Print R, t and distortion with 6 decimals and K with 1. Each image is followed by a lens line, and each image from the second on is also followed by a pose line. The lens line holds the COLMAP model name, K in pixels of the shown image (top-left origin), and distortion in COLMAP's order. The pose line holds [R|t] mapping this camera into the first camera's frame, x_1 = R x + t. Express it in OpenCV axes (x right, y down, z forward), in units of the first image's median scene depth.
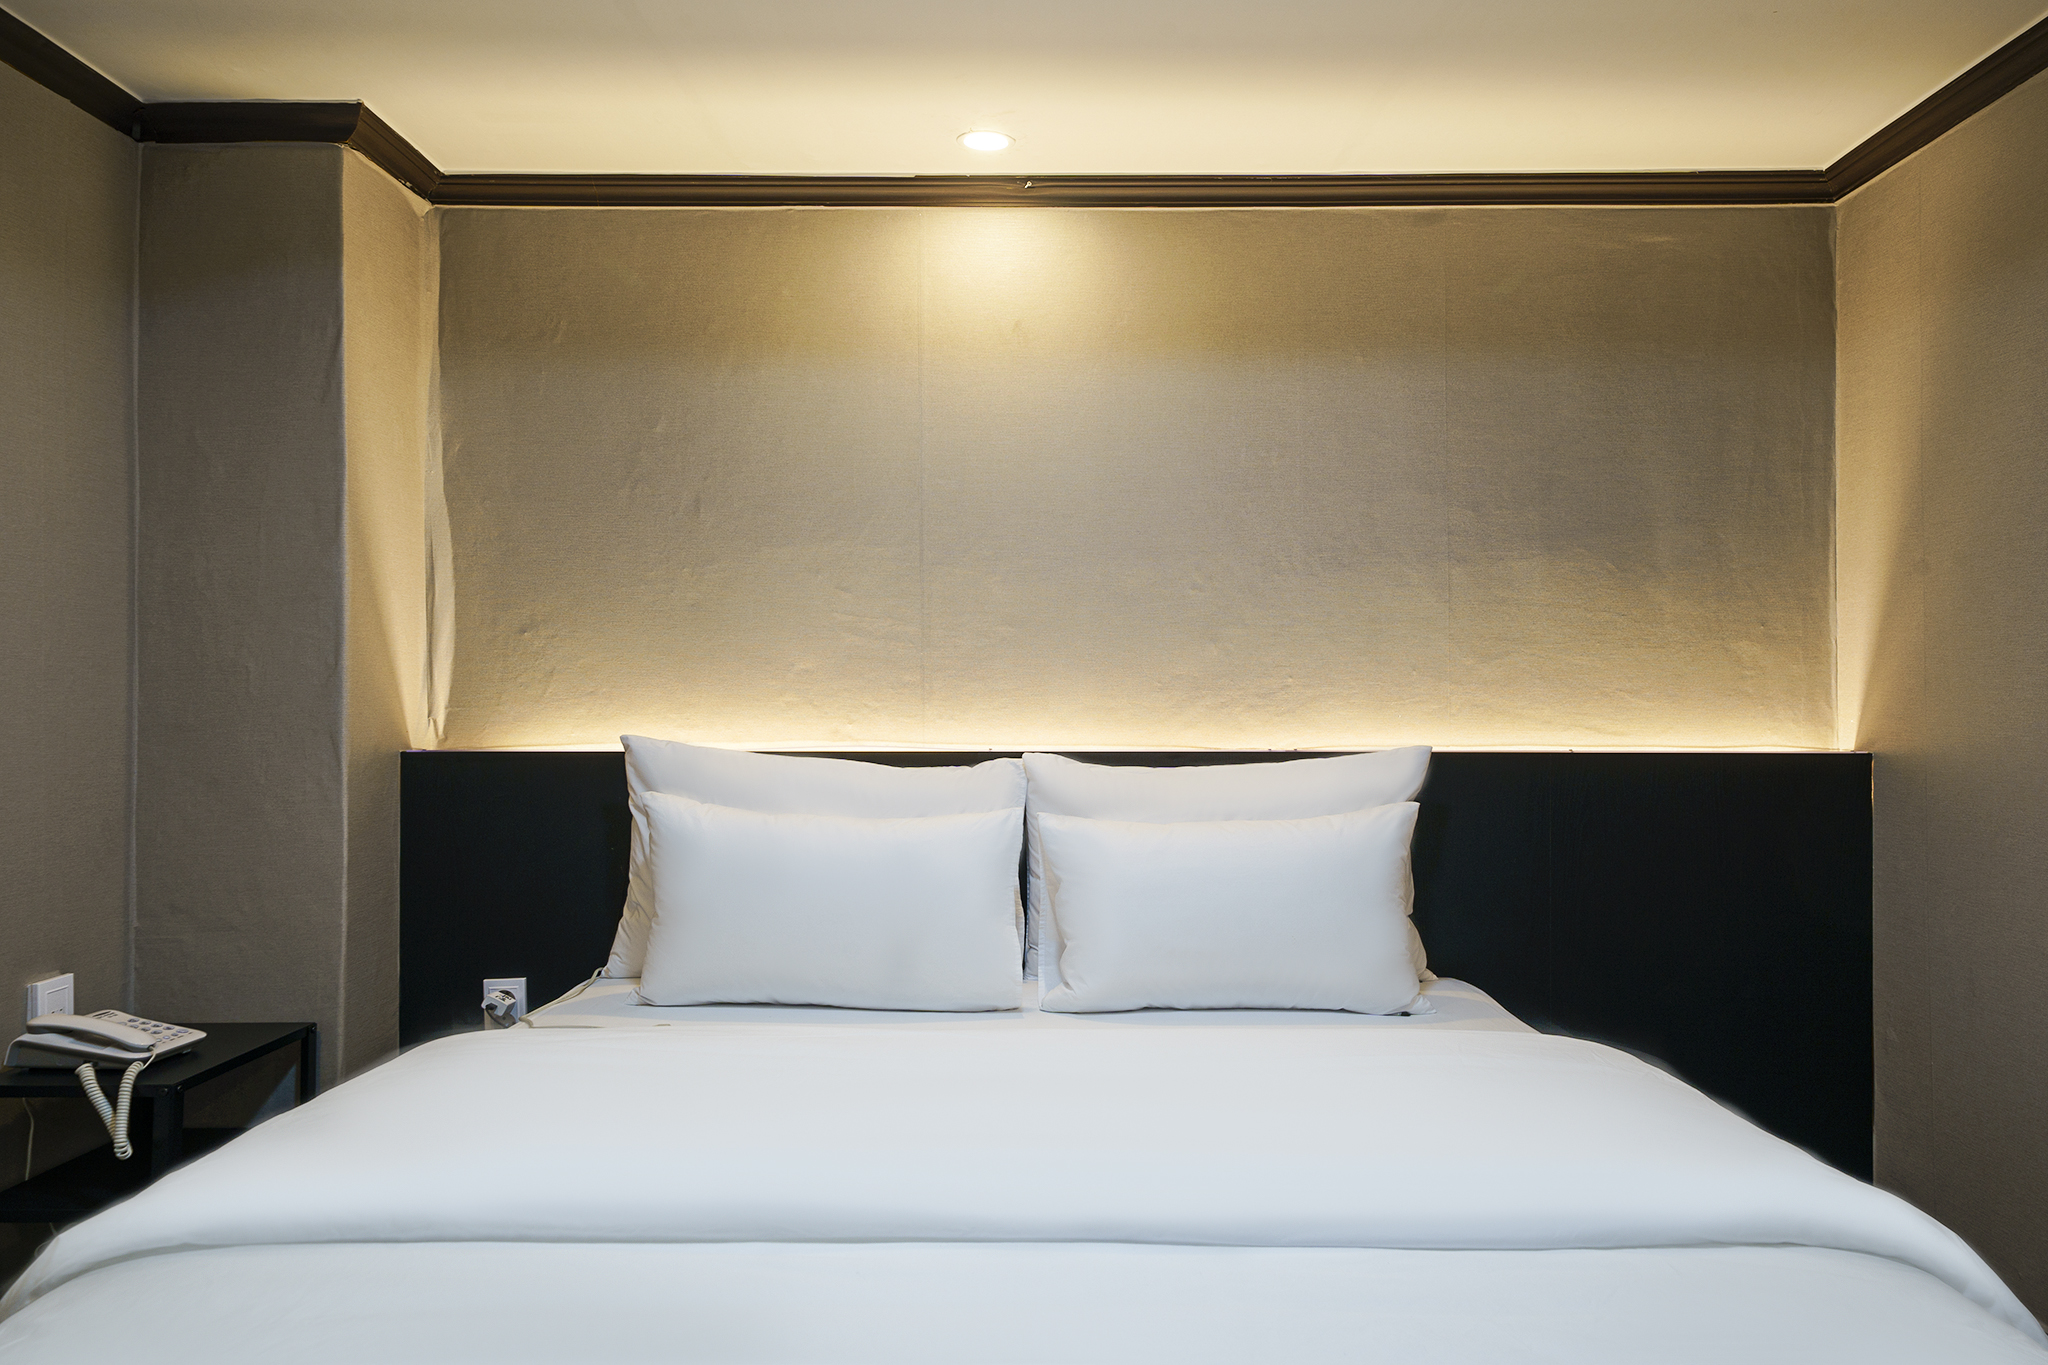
lens RADIAL K [[1345.3, 0, 1024.0], [0, 1345.3, 682.5], [0, 0, 1]] dist [0.024870, 0.000743]
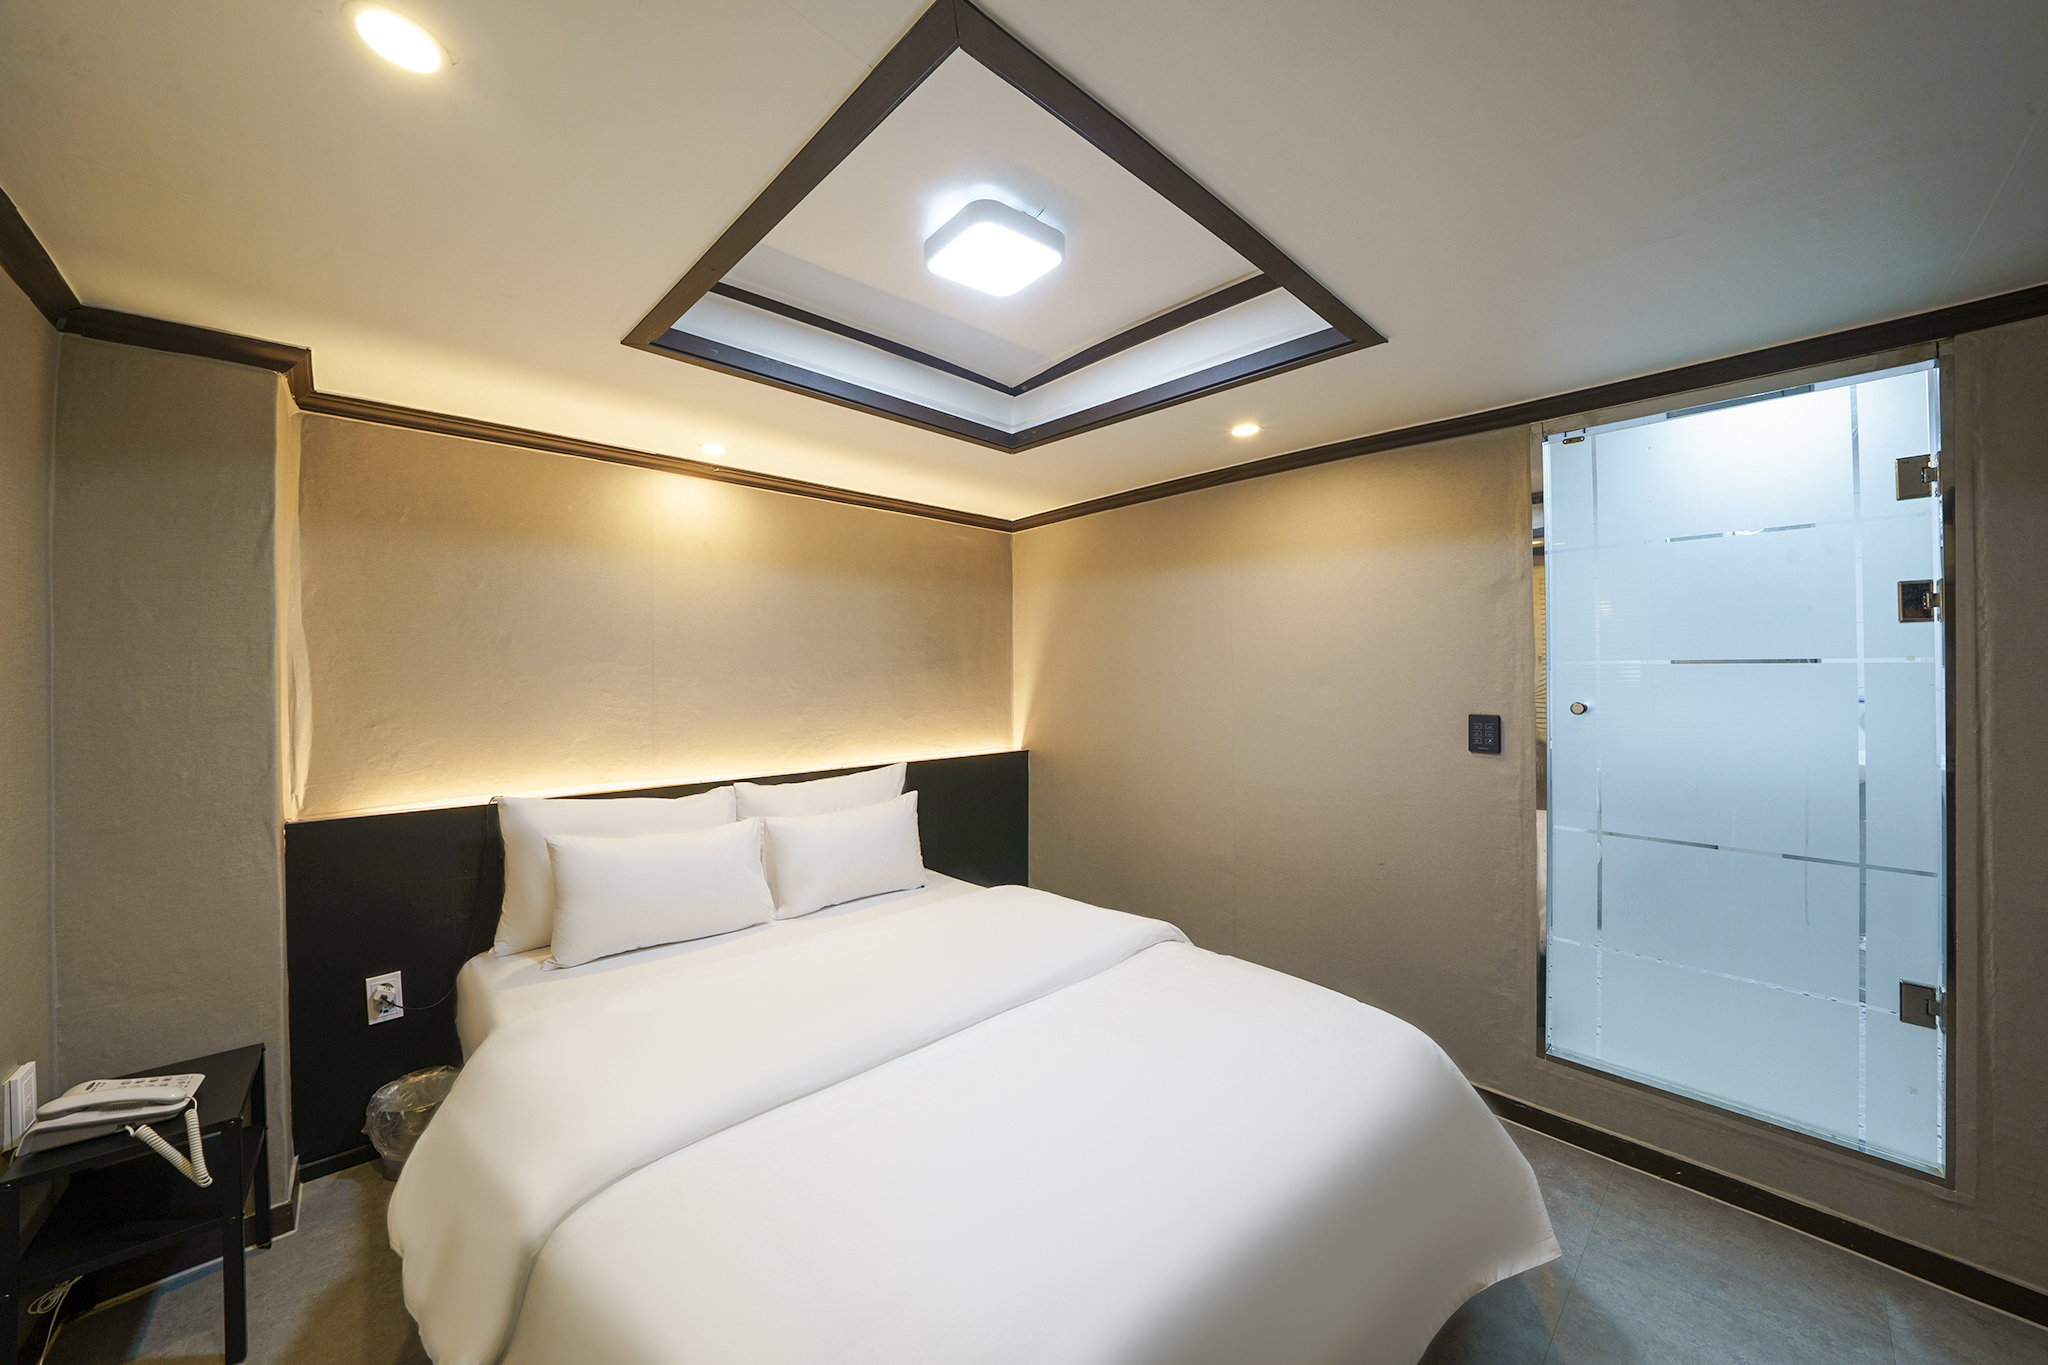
lens RADIAL K [[719.3, 0, 1012.4], [0, 719.3, 688.9], [0, 0, 1]] dist [-0.013364, 0.000134]
pose [[0.737191, 0.000511, 0.675685, -0.390801], [-0.004945, 0.999977, 0.004638, -0.084810], [-0.675667, -0.006761, 0.737176, 0.010097]]
